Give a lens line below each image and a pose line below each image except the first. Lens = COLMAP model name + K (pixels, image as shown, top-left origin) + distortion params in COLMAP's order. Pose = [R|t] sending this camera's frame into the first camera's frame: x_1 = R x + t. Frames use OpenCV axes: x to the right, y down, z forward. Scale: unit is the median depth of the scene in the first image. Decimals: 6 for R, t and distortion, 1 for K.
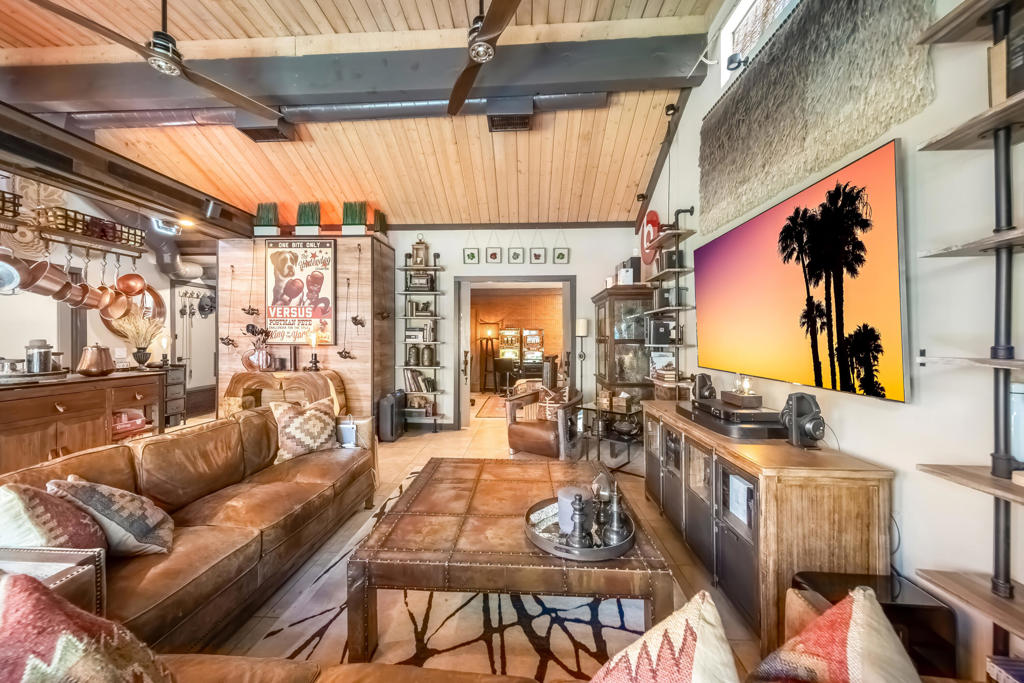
lens RADIAL K [[368.6, 0, 505.9], [0, 368.6, 337.6], [0, 0, 1]] dist [0.014919, -0.000084]
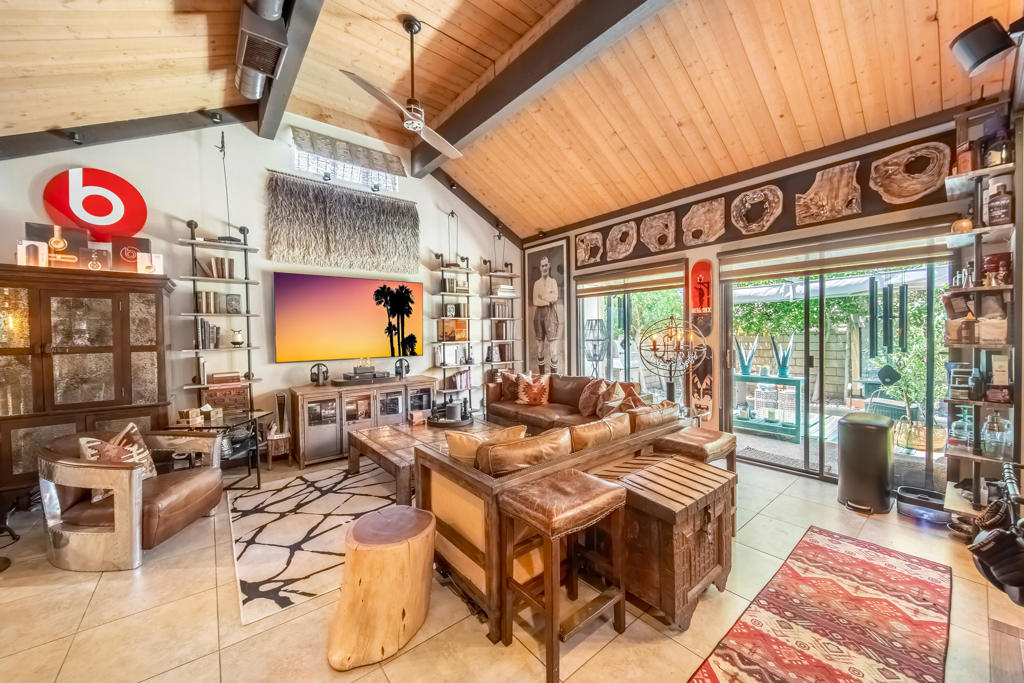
lens RADIAL K [[372.3, 0, 496.3], [0, 372.3, 335.8], [0, 0, 1]] dist [-0.000289, -0.000042]
pose [[-0.663146, 0.004893, 0.748474, -0.666364], [0.014199, 0.999881, 0.006044, -0.007103], [-0.748356, 0.014636, -0.663136, 0.897408]]
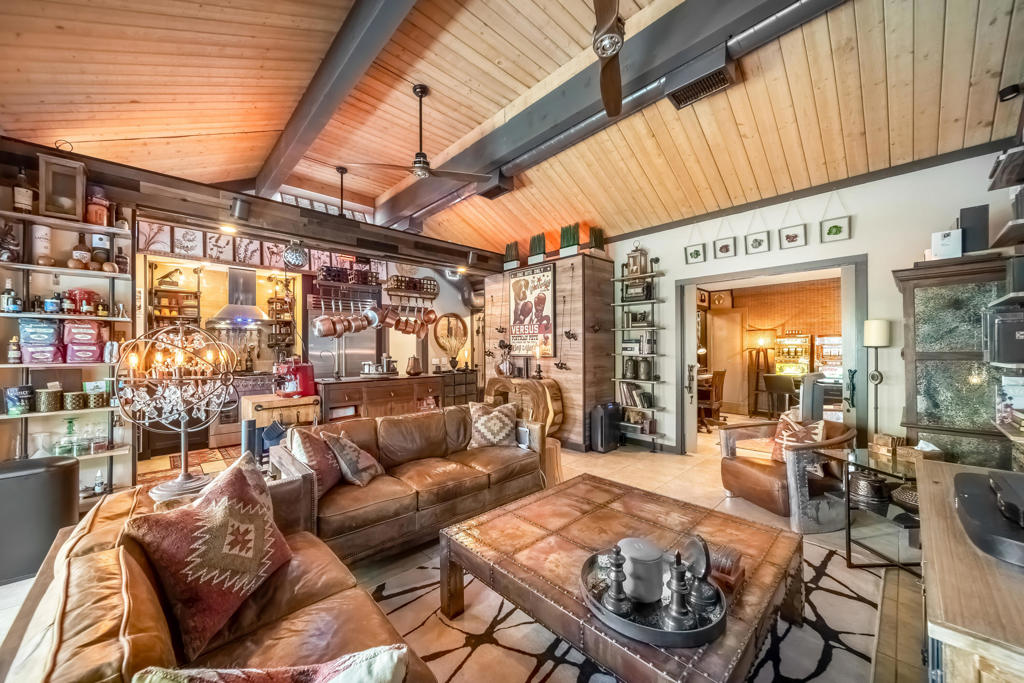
lens RADIAL K [[372.8, 0, 505.2], [0, 372.8, 346.2], [0, 0, 1]] dist [0.010710, 0.000099]
pose [[0.724089, -0.010841, -0.689622, 0.209920], [0.009438, 0.999939, -0.005810, -0.007461], [0.689642, -0.002302, 0.724147, 0.077470]]
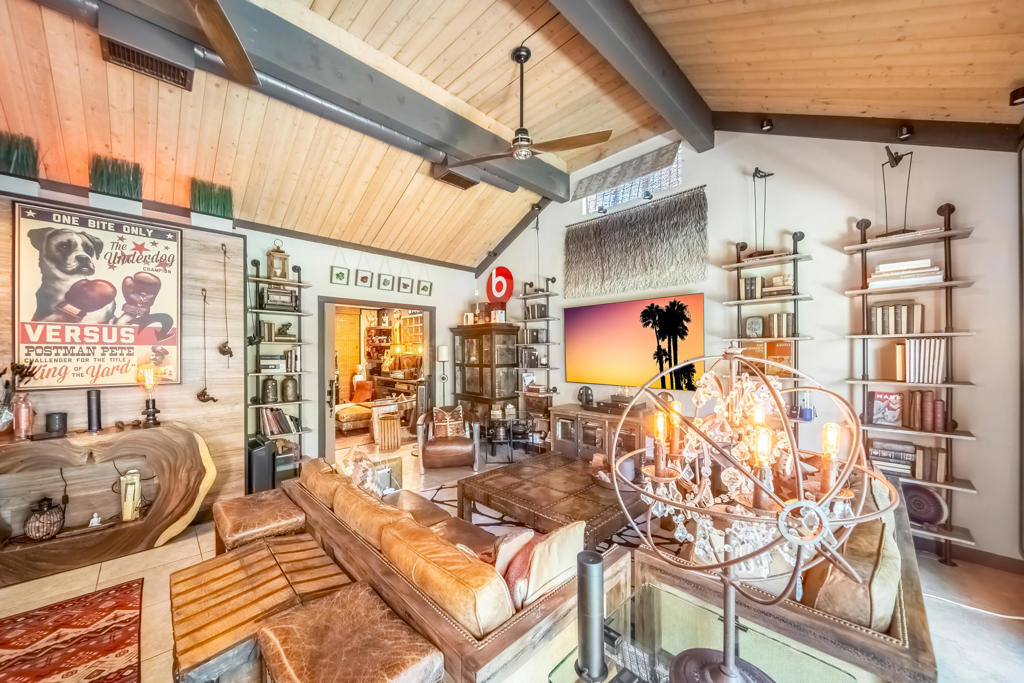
lens RADIAL K [[372.0, 0, 514.4], [0, 372.0, 349.7], [0, 0, 1]] dist [-0.000551, -0.000068]
pose [[0.660306, -0.001310, 0.750995, -0.572259], [0.008182, 0.999952, -0.005449, -0.034501], [-0.750952, 0.009742, 0.660285, 0.082326]]
